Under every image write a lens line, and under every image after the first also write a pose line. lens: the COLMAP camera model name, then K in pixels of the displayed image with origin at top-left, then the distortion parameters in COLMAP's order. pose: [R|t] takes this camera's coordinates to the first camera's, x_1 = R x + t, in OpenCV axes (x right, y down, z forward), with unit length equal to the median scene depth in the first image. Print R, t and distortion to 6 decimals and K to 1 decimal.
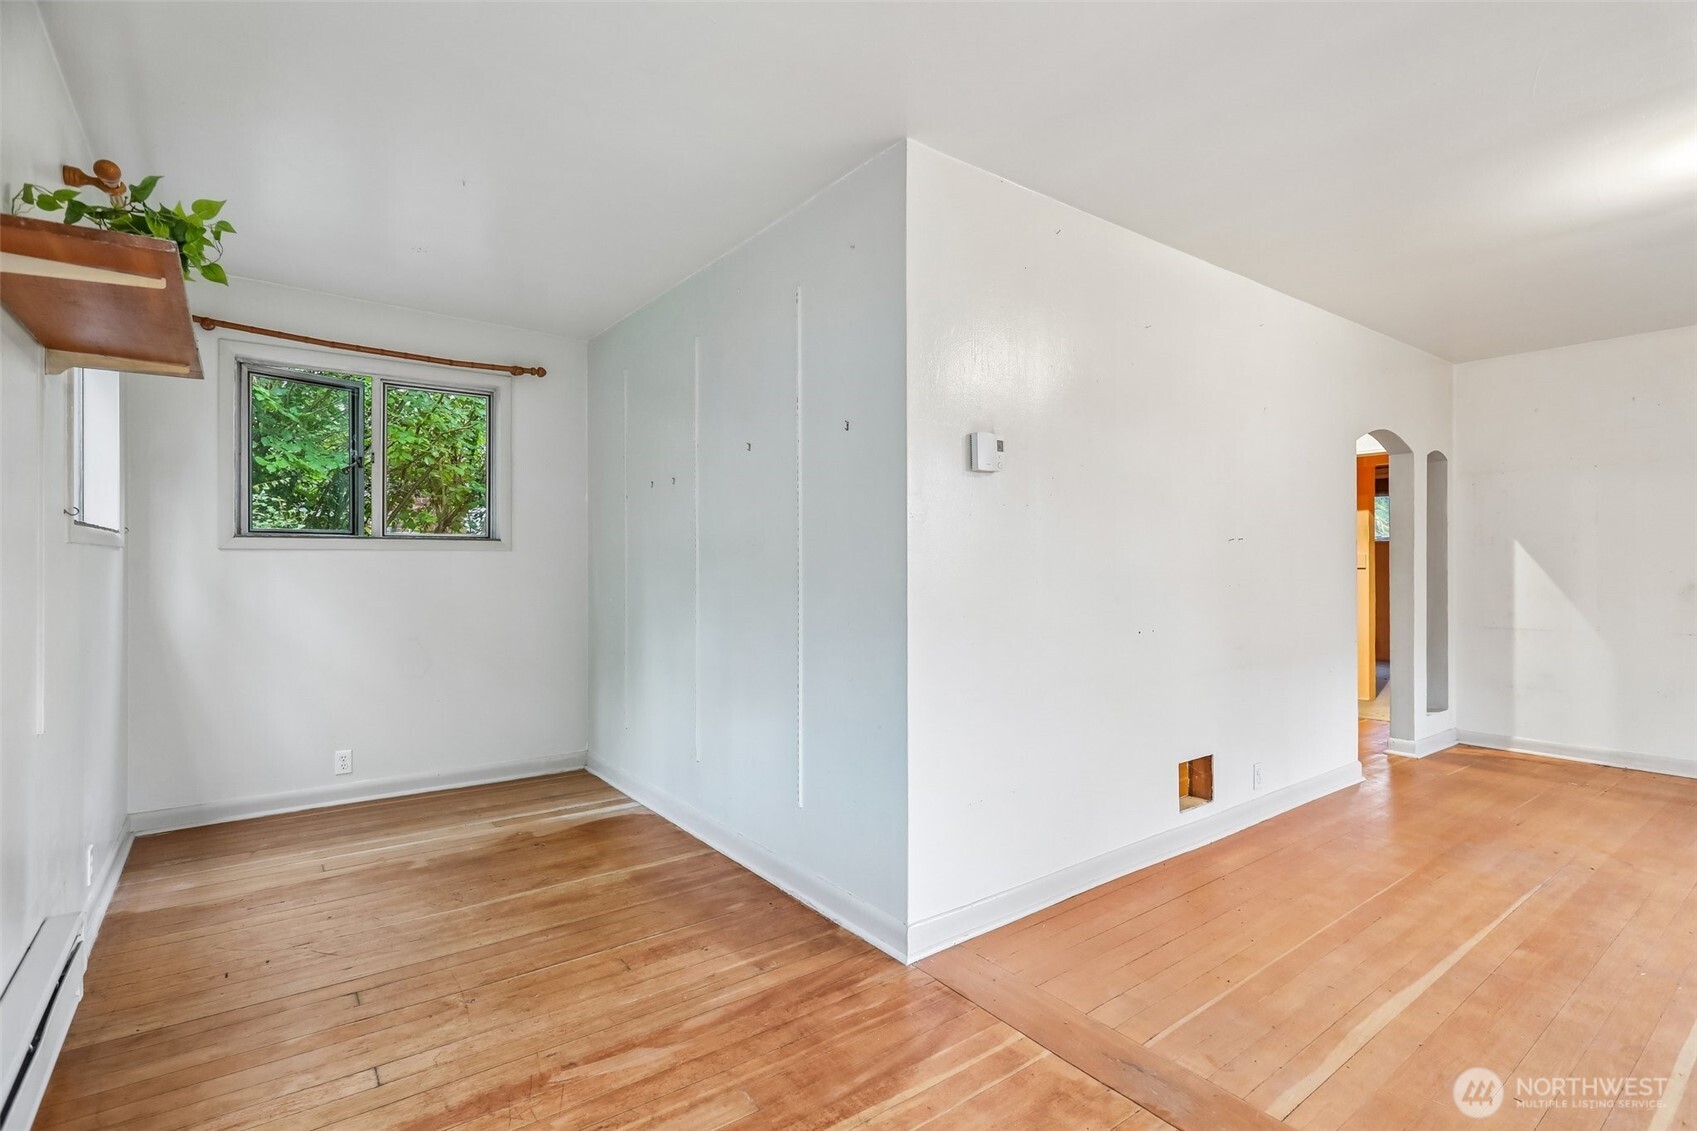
lens RADIAL K [[802.2, 0, 853.5], [0, 802.2, 562.2], [0, 0, 1]] dist [0.001589, 0.000395]
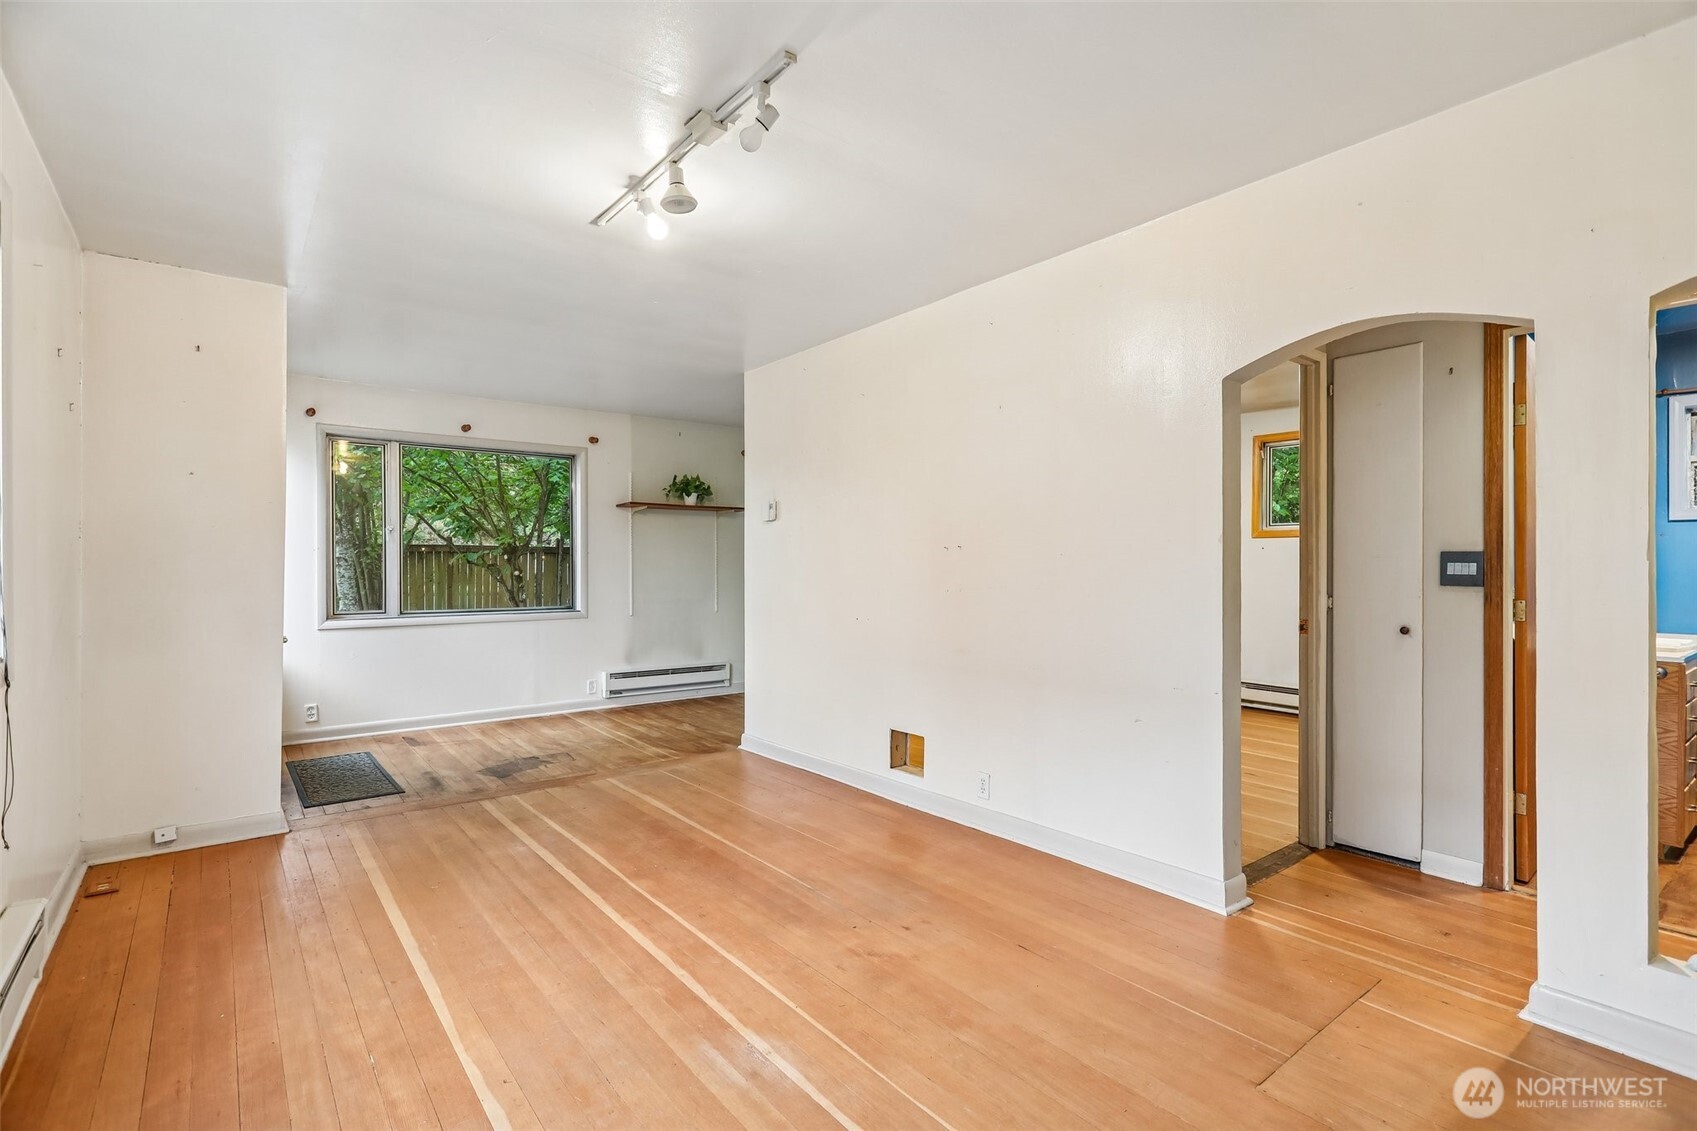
lens RADIAL K [[802.2, 0, 850.5], [0, 802.2, 568.4], [0, 0, 1]] dist [0.001589, 0.000395]
pose [[0.018480, 0.006773, -0.999806, 1.633803], [0.005171, 0.999963, 0.006870, -0.007814], [0.999816, -0.005297, 0.018444, 0.903932]]
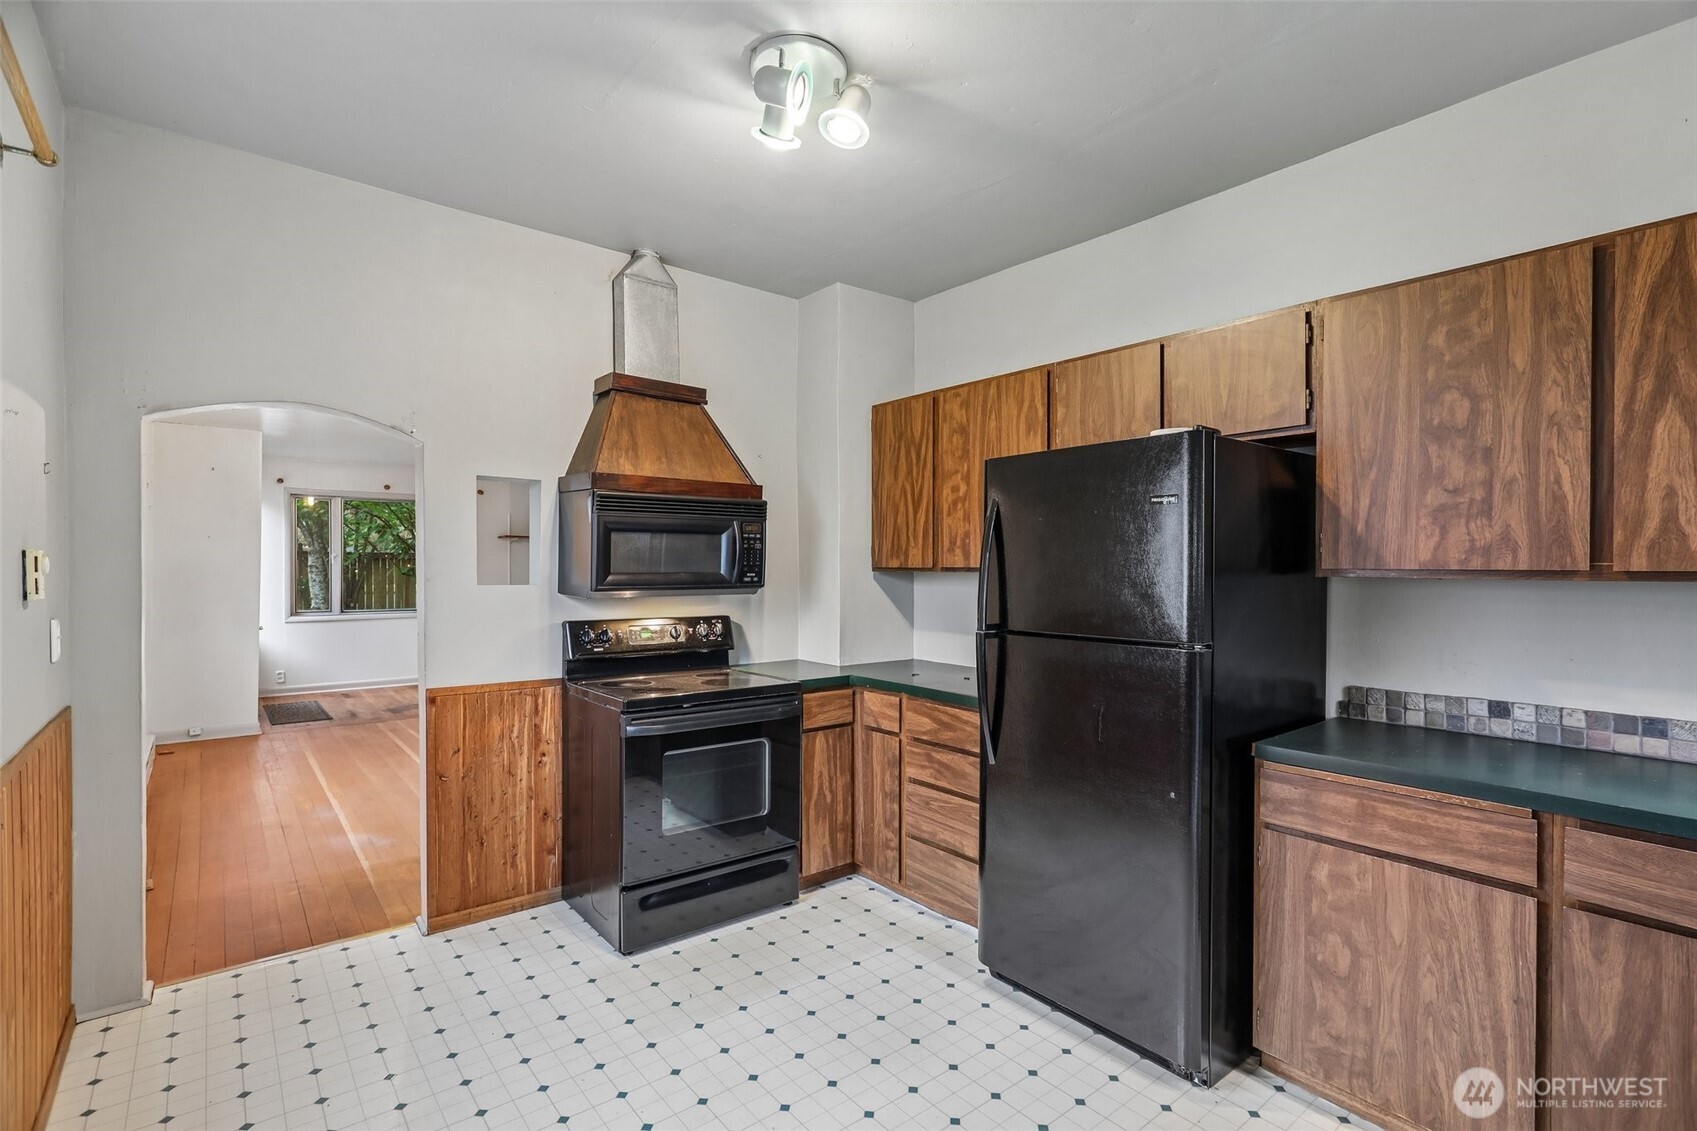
lens RADIAL K [[802.2, 0, 850.3], [0, 802.2, 565.3], [0, 0, 1]] dist [0.001589, 0.000395]
pose [[0.029212, 0.006993, -0.999549, 2.536473], [0.001116, 0.999975, 0.007028, -0.072119], [0.999573, -0.001321, 0.029204, 1.541873]]
